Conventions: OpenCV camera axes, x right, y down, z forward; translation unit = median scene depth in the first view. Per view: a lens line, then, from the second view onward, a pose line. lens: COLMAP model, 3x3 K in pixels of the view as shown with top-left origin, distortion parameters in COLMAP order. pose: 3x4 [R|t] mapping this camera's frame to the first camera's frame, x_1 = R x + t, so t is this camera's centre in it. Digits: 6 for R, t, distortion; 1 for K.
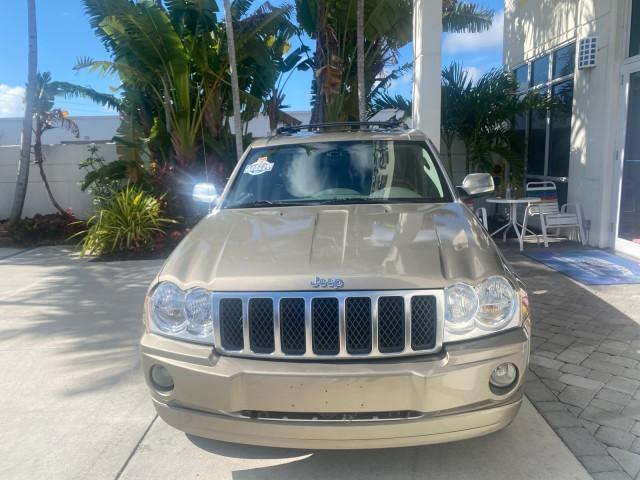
lens RADIAL K [[490.9, 0, 318.6], [0, 490.9, 238.2], [0, 0, 1]] dist [0.025837, -0.025591]
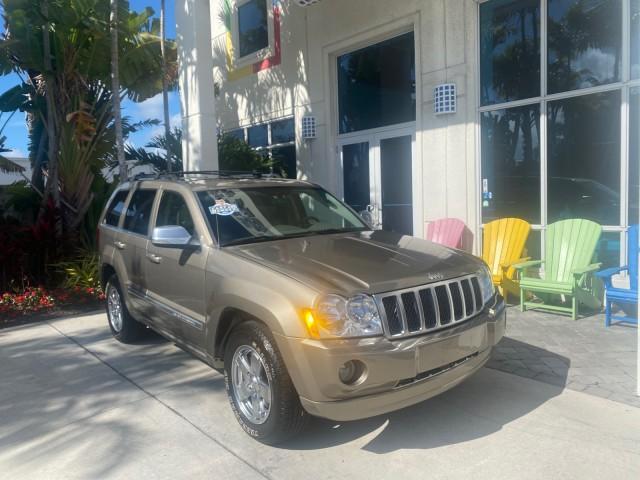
lens RADIAL K [[490.9, 0, 317.4], [0, 490.9, 239.0], [0, 0, 1]] dist [0.025837, -0.025591]
pose [[0.740519, -0.055622, 0.669729, -0.256373], [0.127192, 0.990157, -0.058402, 0.004104], [-0.659889, 0.128432, 0.740305, 0.025750]]
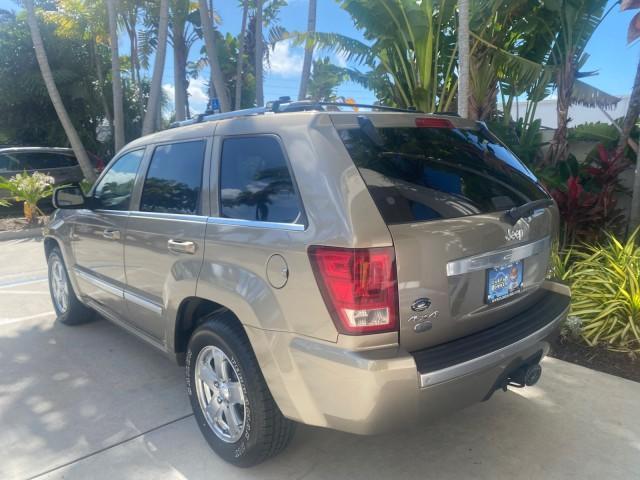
lens RADIAL K [[490.9, 0, 321.2], [0, 490.9, 238.4], [0, 0, 1]] dist [0.025837, -0.025591]
pose [[0.702931, 0.159123, -0.693230, 0.153735], [-0.148533, 0.986005, 0.075715, -0.071131], [0.695576, 0.049745, 0.716729, 0.366196]]
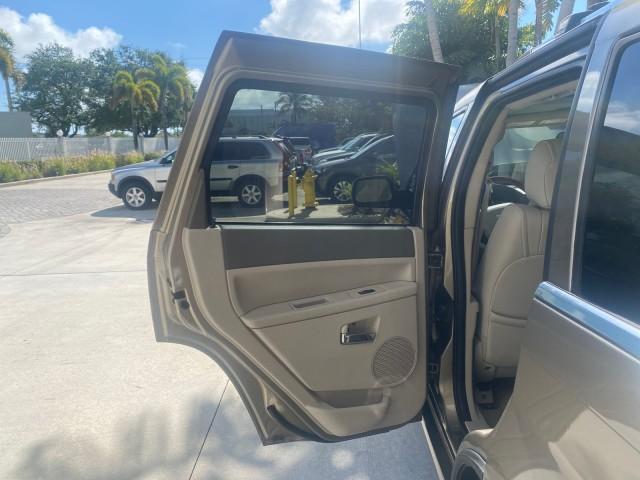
lens RADIAL K [[490.9, 0, 321.8], [0, 490.9, 236.5], [0, 0, 1]] dist [0.025837, -0.025591]
pose [[0.018127, 0.223062, -0.974636, 0.018364], [-0.139174, 0.965869, 0.218467, -0.074978], [0.990102, 0.131684, 0.048553, 0.461058]]
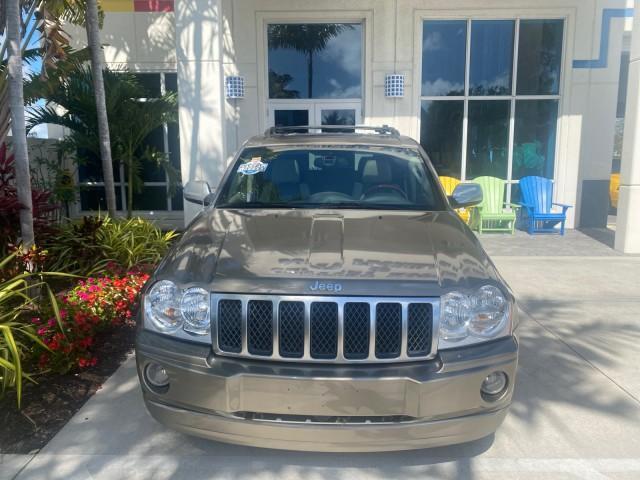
lens RADIAL K [[490.9, 0, 320.1], [0, 490.9, 238.0], [0, 0, 1]] dist [0.025837, -0.025591]
pose [[-0.010371, -0.130327, 0.991417, -0.614137], [0.168912, 0.976994, 0.130198, -0.081448], [-0.985577, 0.168813, 0.011881, 0.608711]]
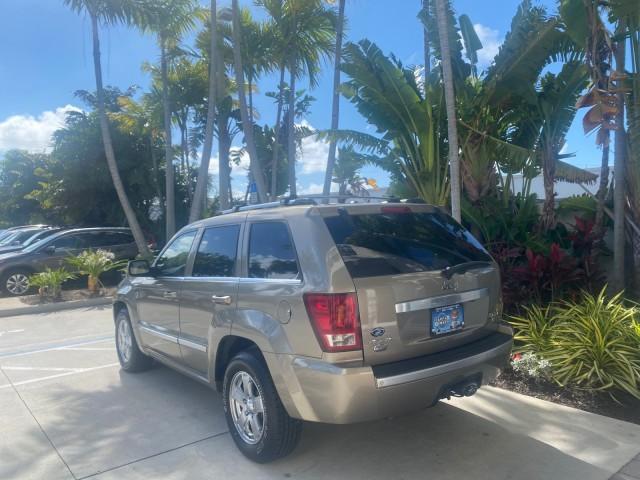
lens RADIAL K [[490.9, 0, 321.2], [0, 490.9, 238.3], [0, 0, 1]] dist [0.025837, -0.025591]
pose [[0.646727, 0.042371, -0.761544, 0.246051], [-0.130421, 0.989894, -0.055681, -0.070900], [0.751488, 0.135332, 0.645717, 0.315262]]
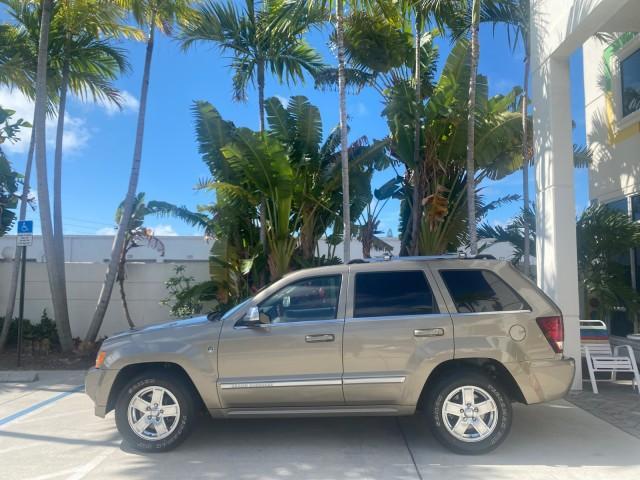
lens RADIAL K [[490.9, 0, 320.2], [0, 490.9, 237.7], [0, 0, 1]] dist [0.025837, -0.025591]
pose [[0.999393, 0.032431, -0.012699, -0.178062], [-0.034581, 0.967384, -0.250943, -0.004184], [0.004146, 0.251230, 0.967919, 0.042749]]
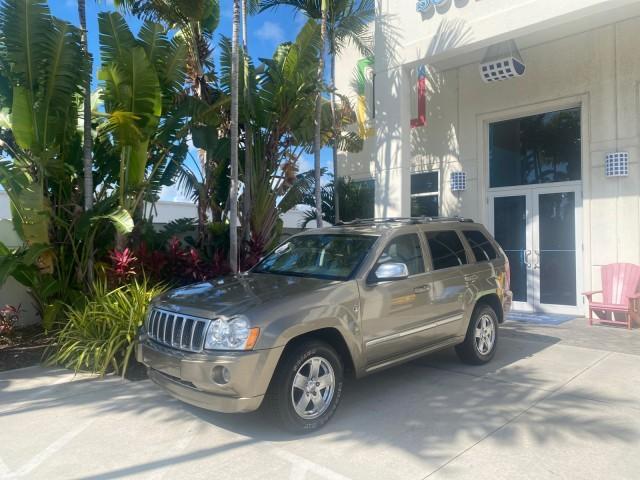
lens RADIAL K [[490.9, 0, 317.2], [0, 490.9, 235.4], [0, 0, 1]] dist [0.025837, -0.025591]
pose [[0.689338, 0.037509, 0.723468, -0.632160], [0.105433, 0.982831, -0.151415, -0.017229], [-0.716727, 0.180653, 0.673548, 0.229684]]
